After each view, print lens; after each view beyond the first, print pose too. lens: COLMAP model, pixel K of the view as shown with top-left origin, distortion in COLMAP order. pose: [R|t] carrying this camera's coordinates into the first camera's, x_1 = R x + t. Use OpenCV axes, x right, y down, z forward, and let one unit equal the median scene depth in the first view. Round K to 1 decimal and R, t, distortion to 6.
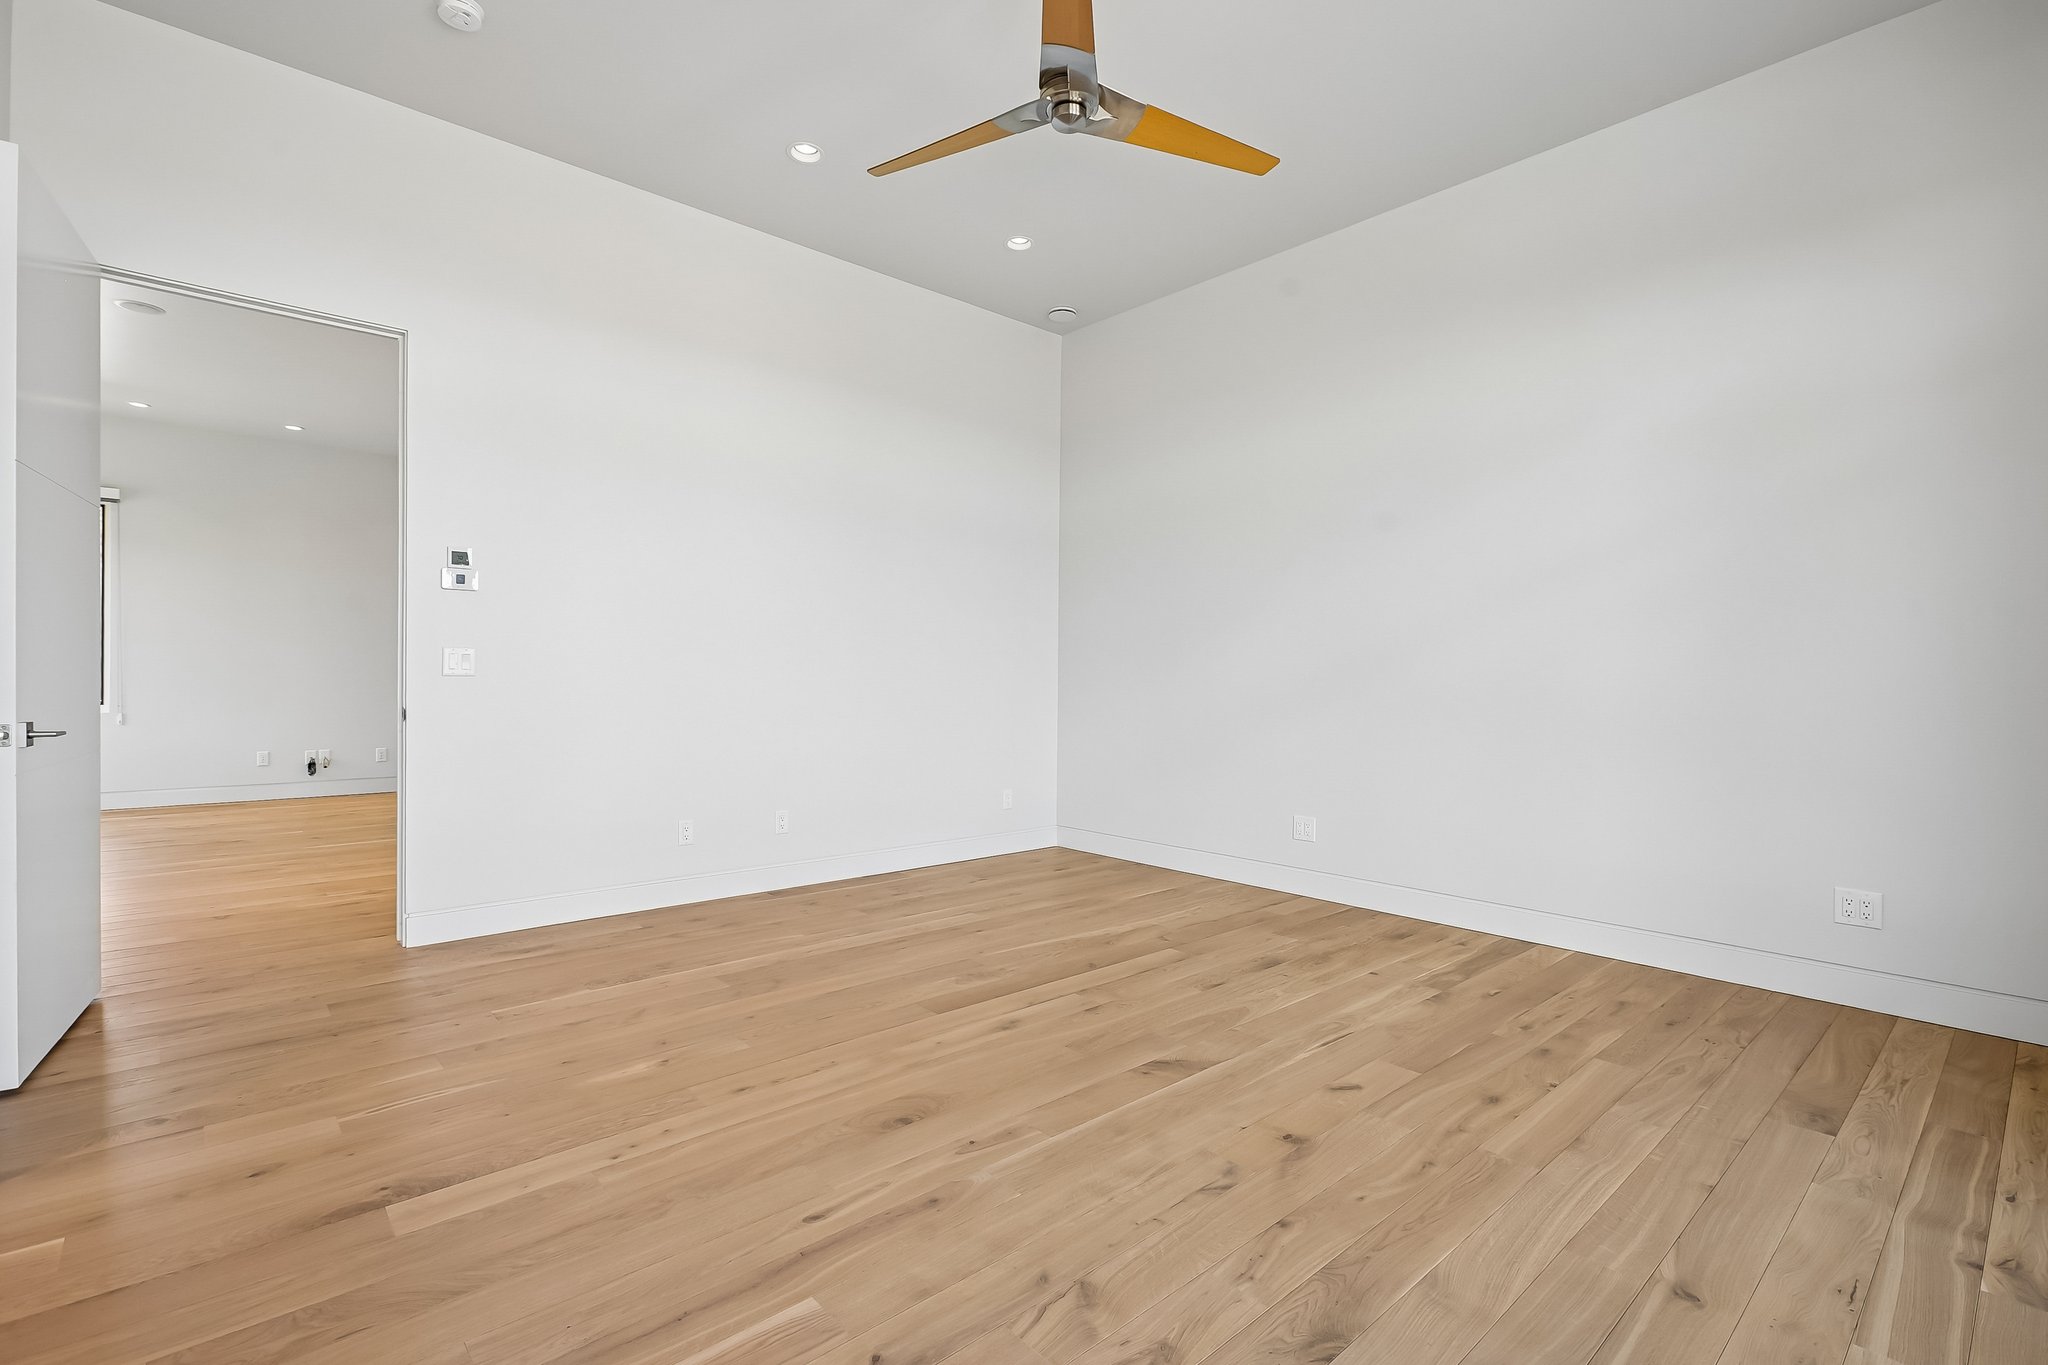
lens RADIAL K [[934.5, 0, 1040.1], [0, 934.5, 690.4], [0, 0, 1]] dist [0.000305, 0.000697]
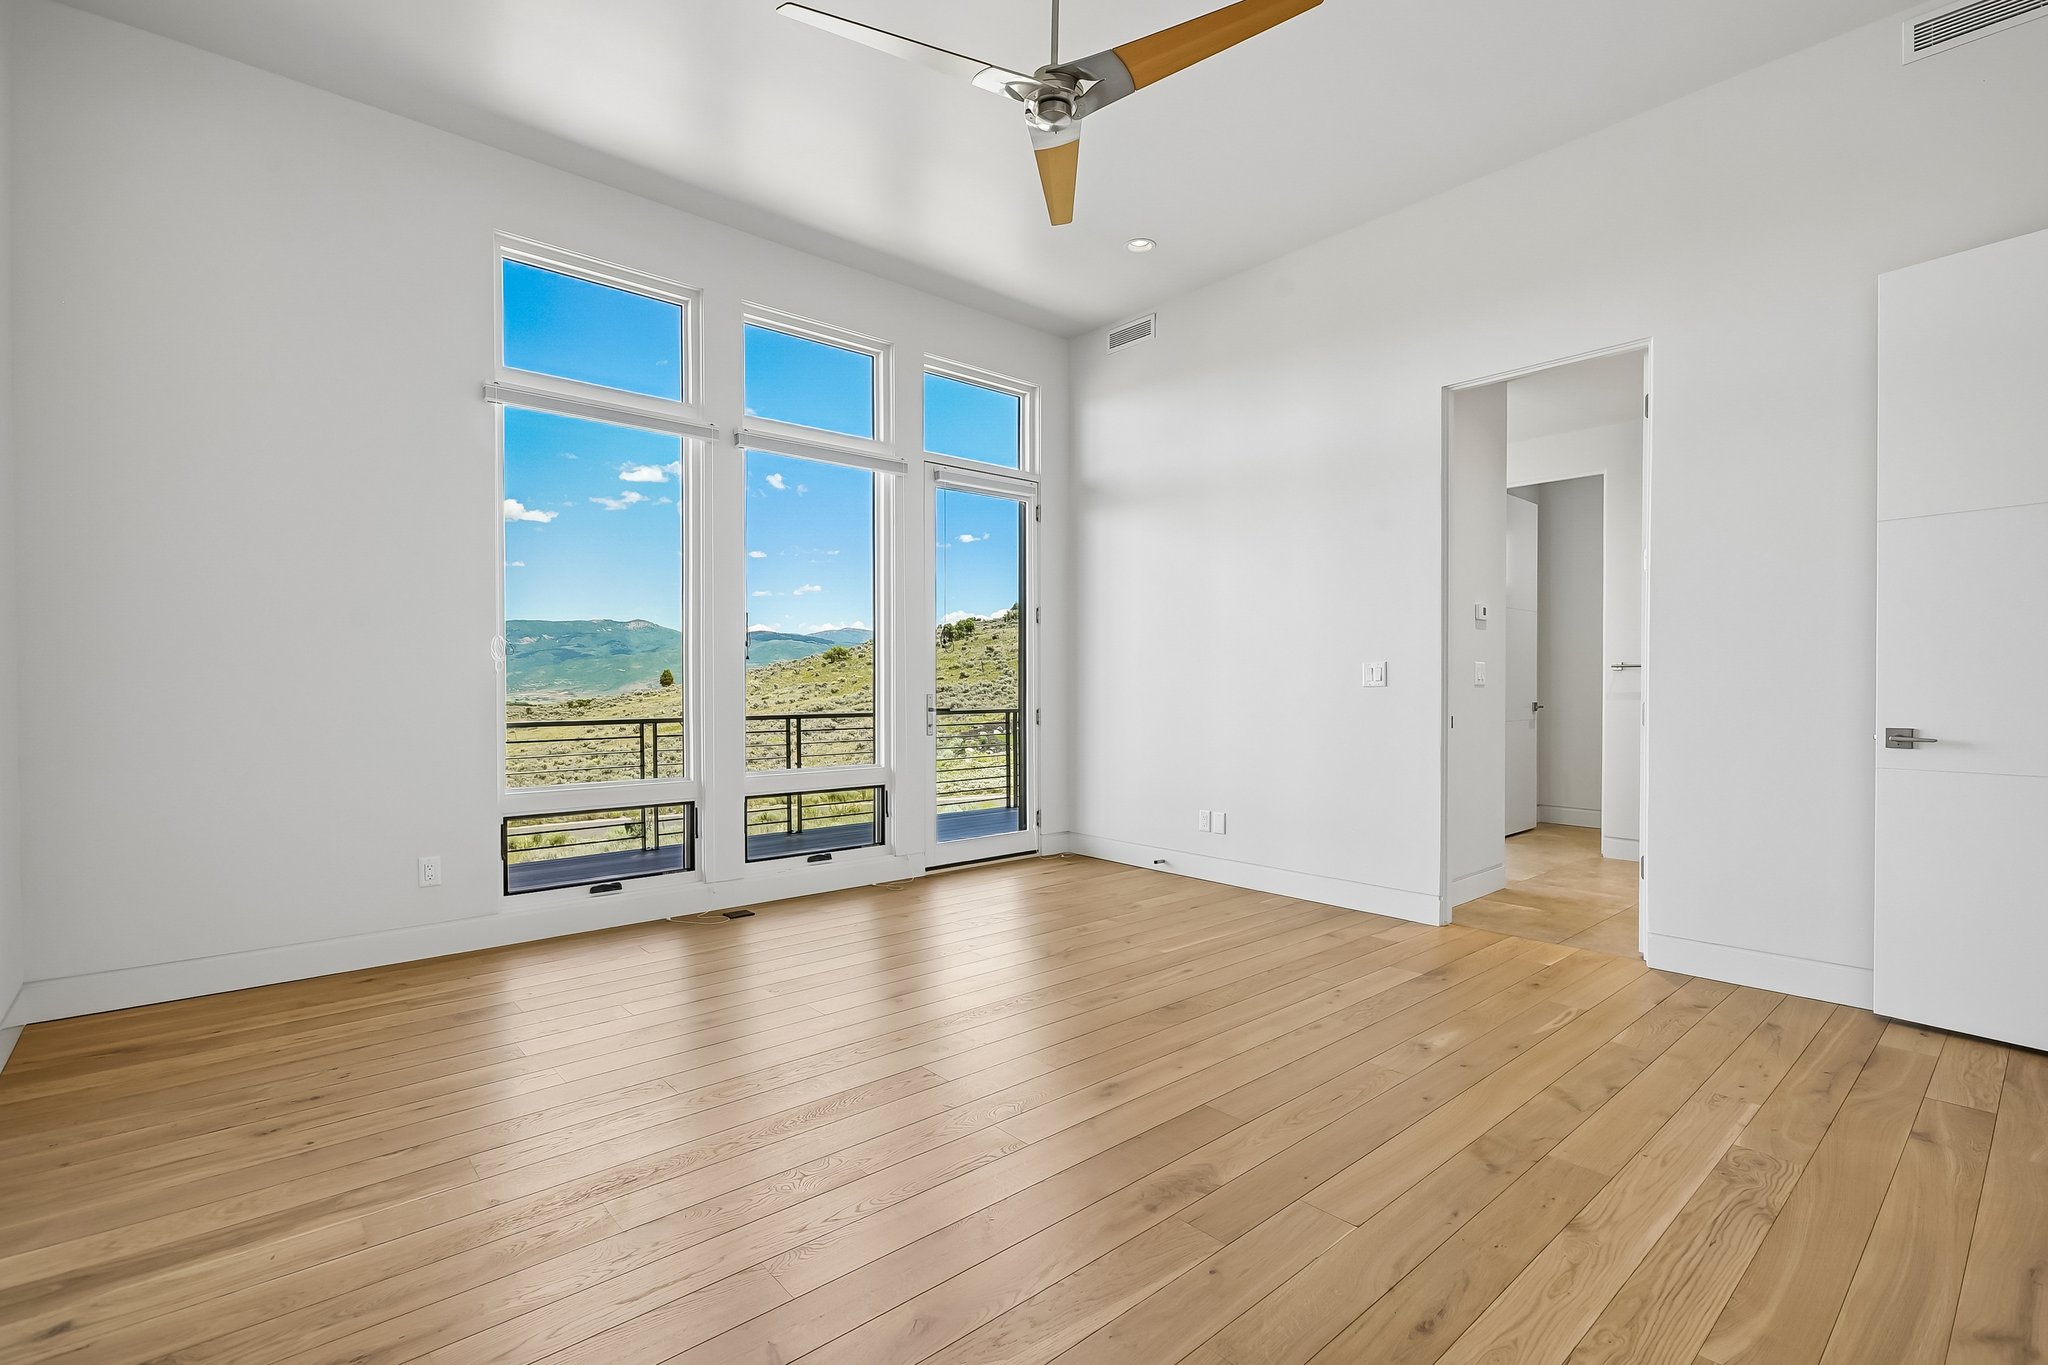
lens RADIAL K [[925.9, 0, 1035.3], [0, 925.9, 699.2], [0, 0, 1]] dist [-0.010946, 0.008865]
pose [[-0.999861, -0.008380, 0.014398, 0.027804], [-0.007939, 0.999506, 0.030409, -0.025798], [-0.014645, 0.030291, -0.999434, 1.854798]]
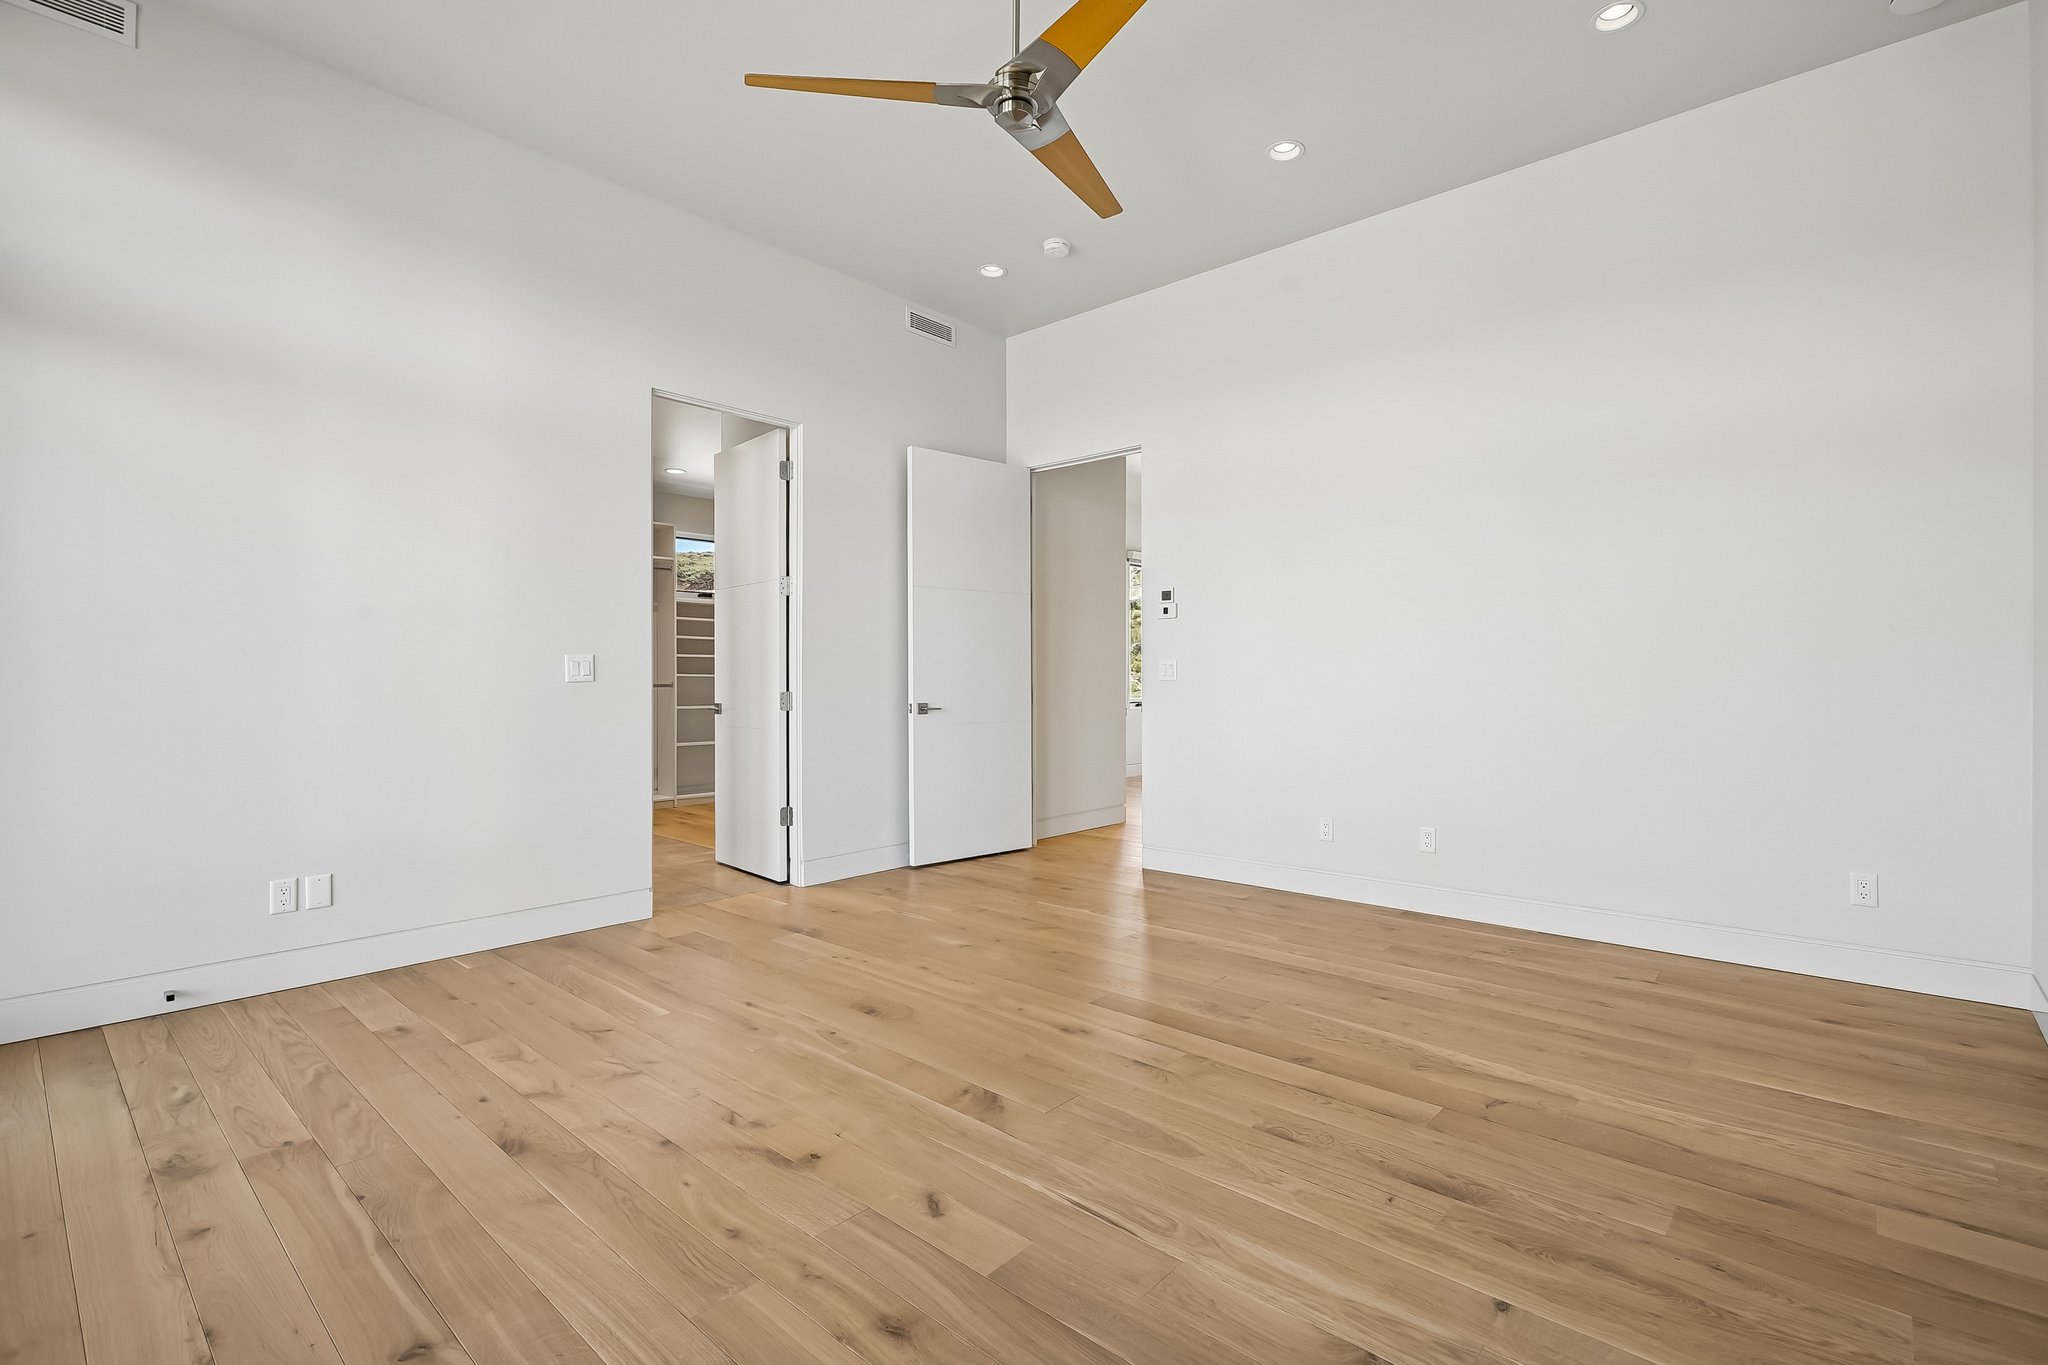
lens RADIAL K [[934.5, 0, 1040.1], [0, 934.5, 690.4], [0, 0, 1]] dist [0.000305, 0.000697]
pose [[0.107635, 0.002614, -0.994187, 0.951634], [-0.010139, 0.999947, 0.001531, -0.001577], [0.994139, 0.009915, 0.107656, 0.862323]]
